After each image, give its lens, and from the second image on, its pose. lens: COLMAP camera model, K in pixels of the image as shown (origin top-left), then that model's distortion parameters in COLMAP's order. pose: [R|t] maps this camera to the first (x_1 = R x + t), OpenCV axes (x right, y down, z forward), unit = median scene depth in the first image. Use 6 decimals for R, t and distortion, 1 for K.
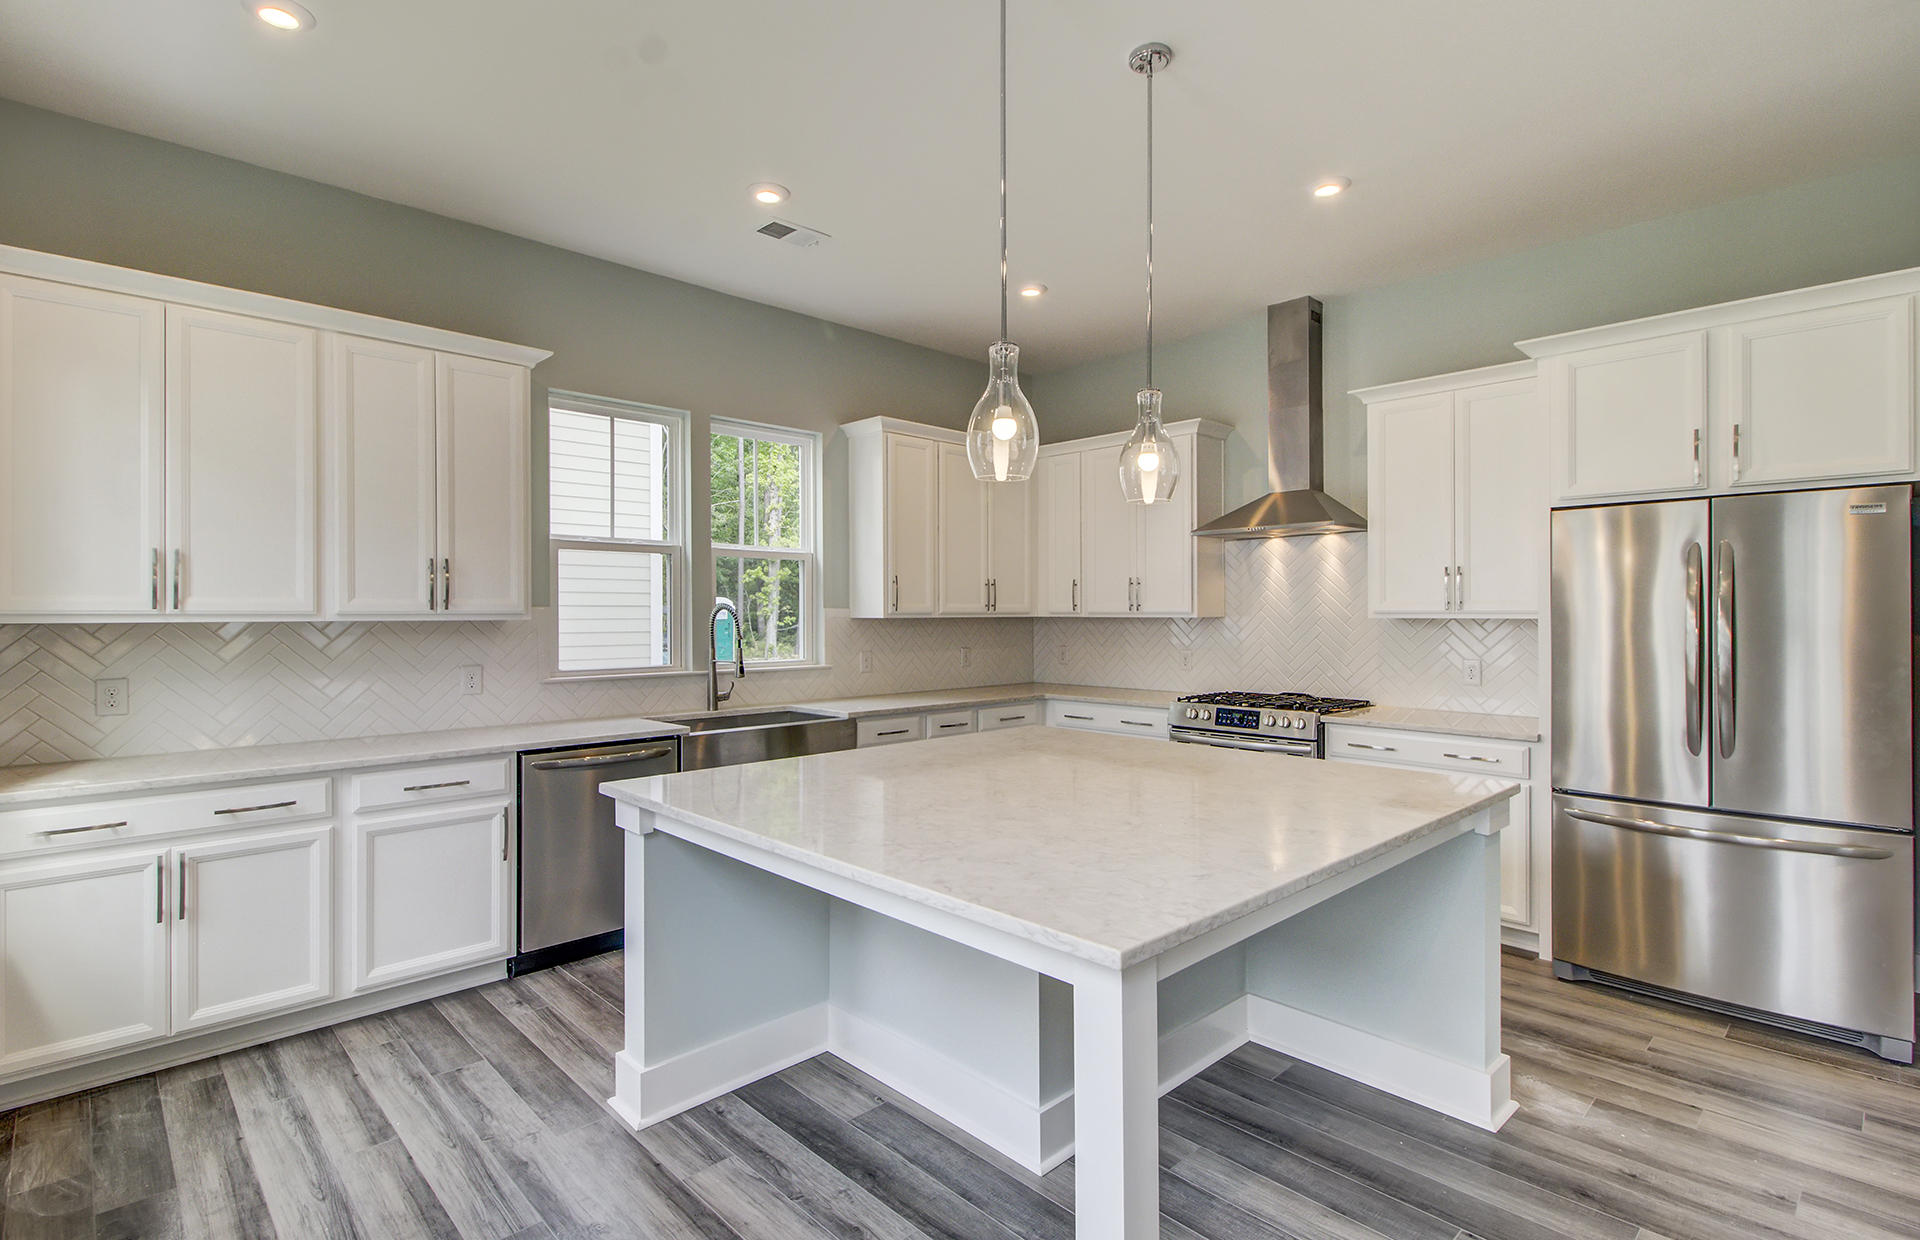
lens RADIAL K [[906.8, 0, 954.3], [0, 906.8, 623.7], [0, 0, 1]] dist [0.008939, -0.000464]
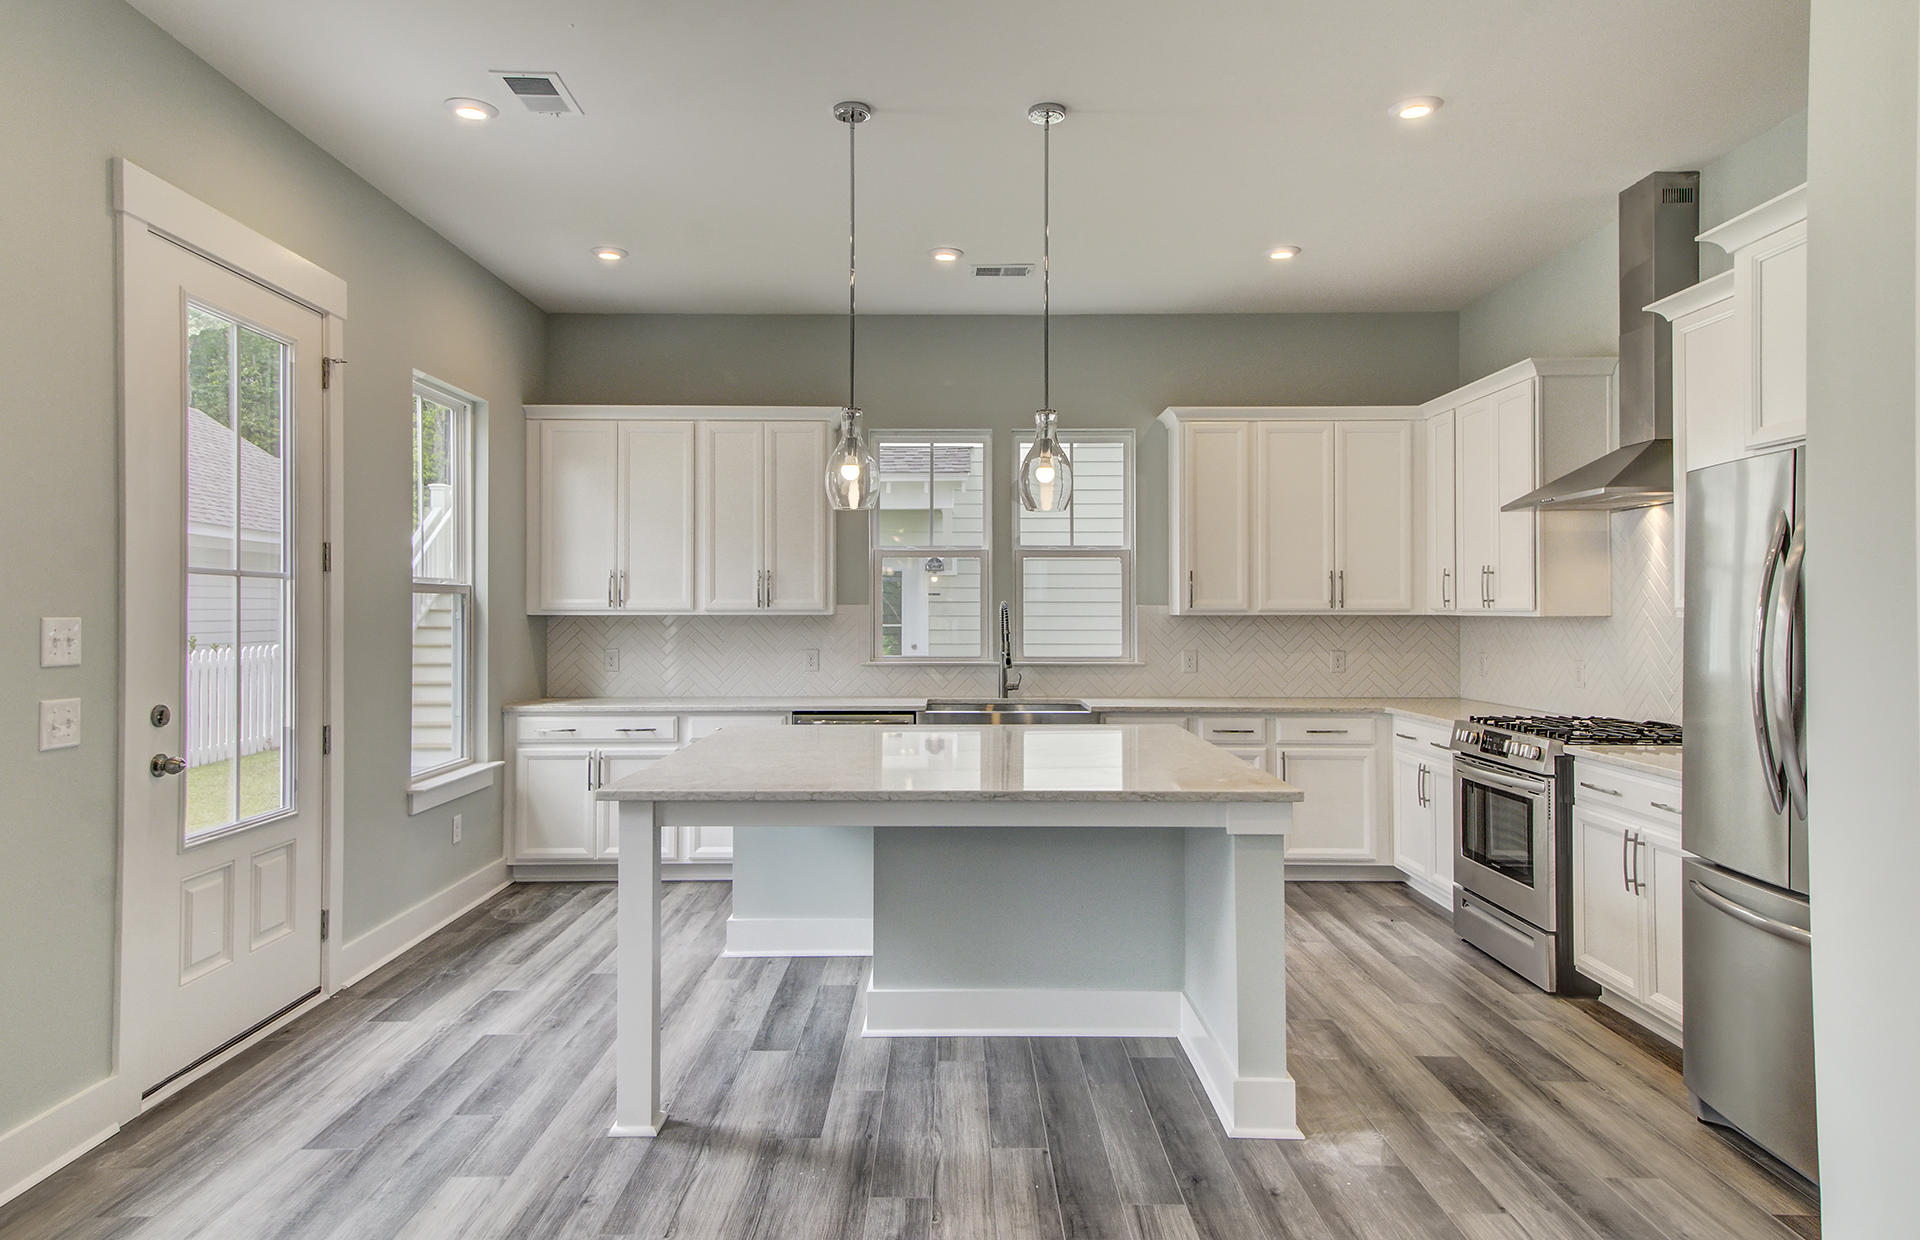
lens RADIAL K [[1174.4, 0, 960.0], [0, 1174.4, 620.0], [0, 0, 1]] dist [0.039454, 0.000441]
pose [[0.723255, 0.007708, -0.690538, 0.886556], [-0.009346, 0.999955, 0.001373, -0.001023], [0.690517, 0.005461, 0.723295, -0.092406]]
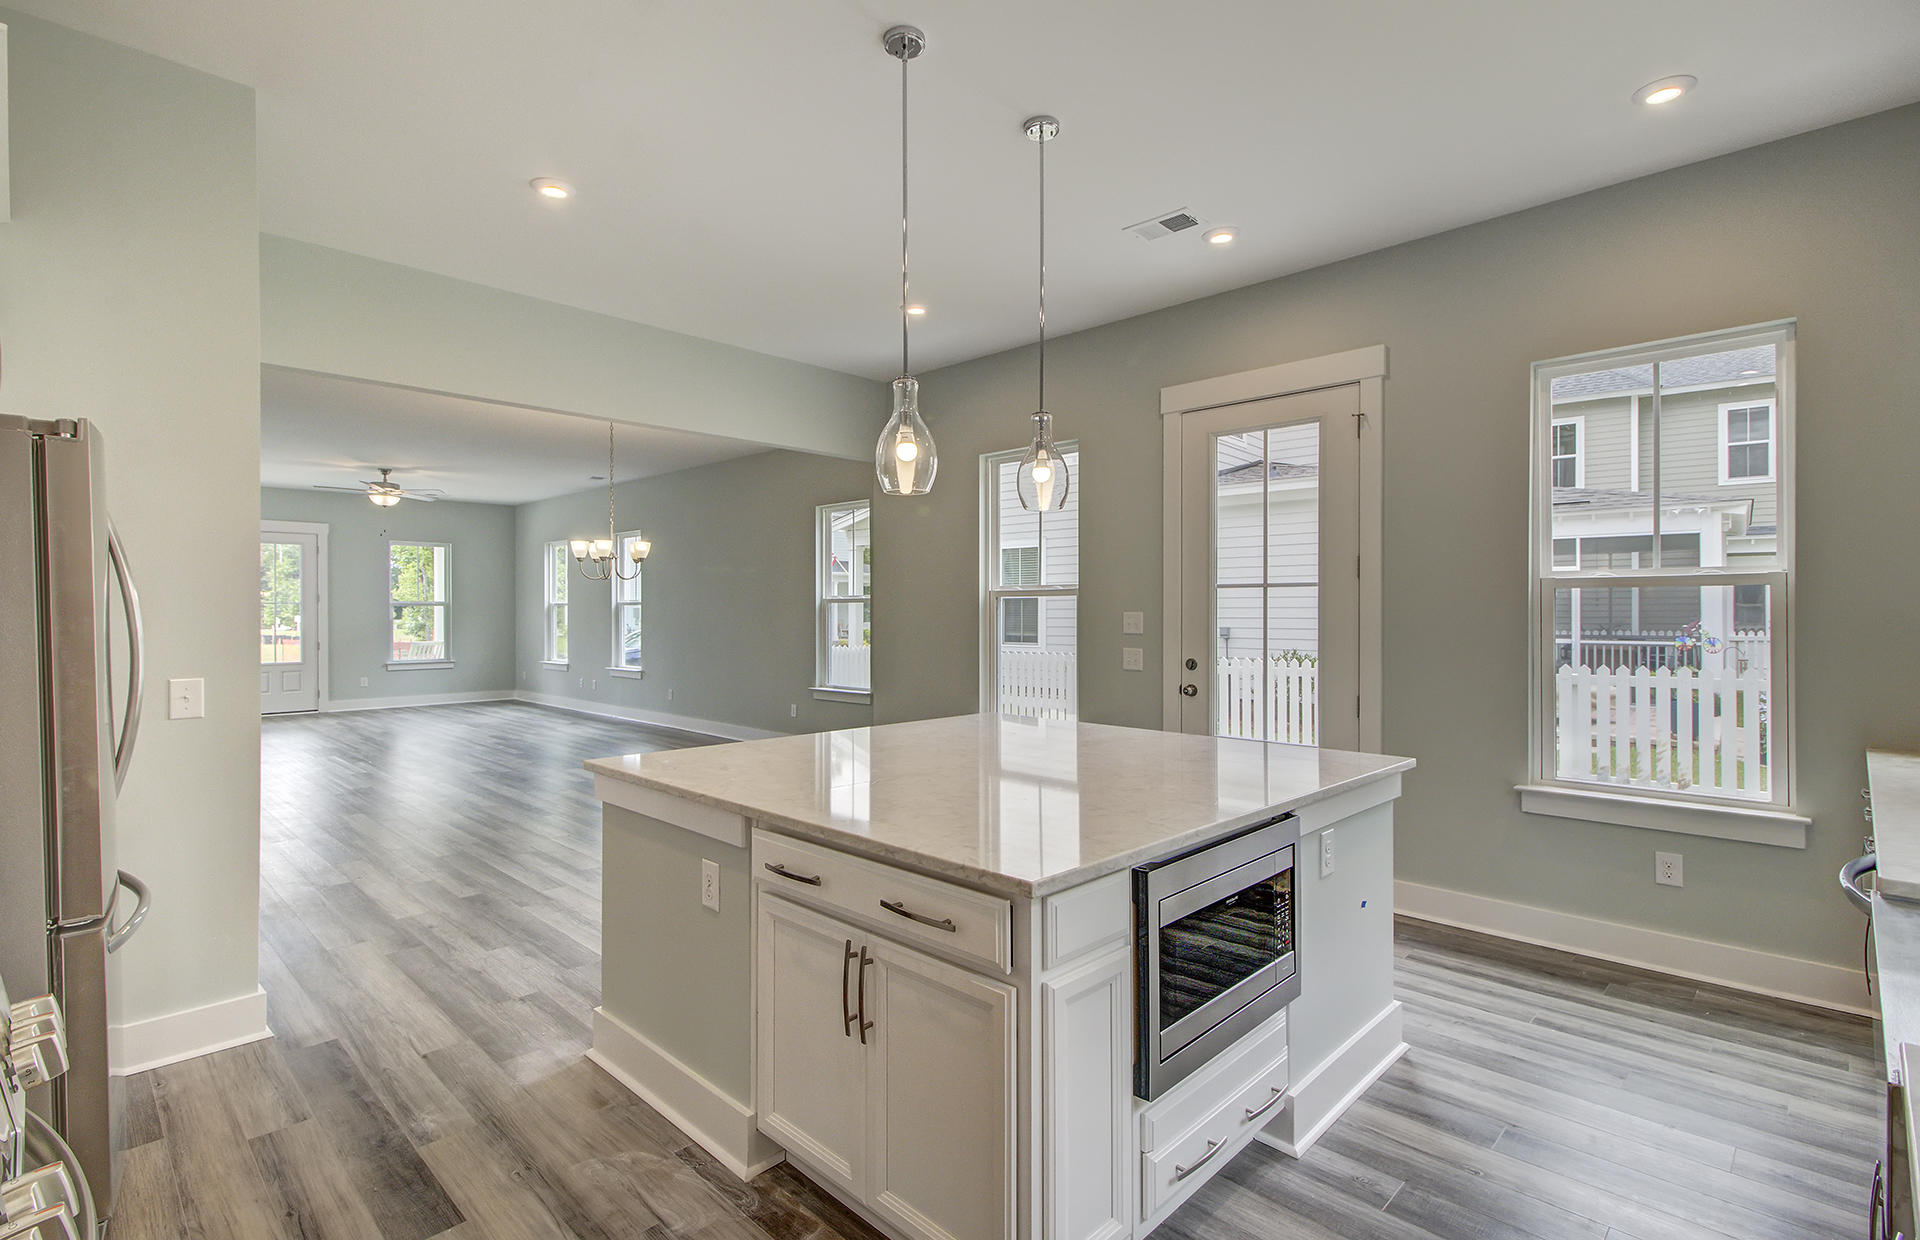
lens RADIAL K [[906.8, 0, 954.3], [0, 906.8, 623.7], [0, 0, 1]] dist [0.008939, -0.000464]
pose [[-0.999755, 0.004648, -0.021634, 0.142197], [0.004150, 0.999726, 0.023015, -0.011888], [0.021735, 0.022920, -0.999501, 1.554940]]
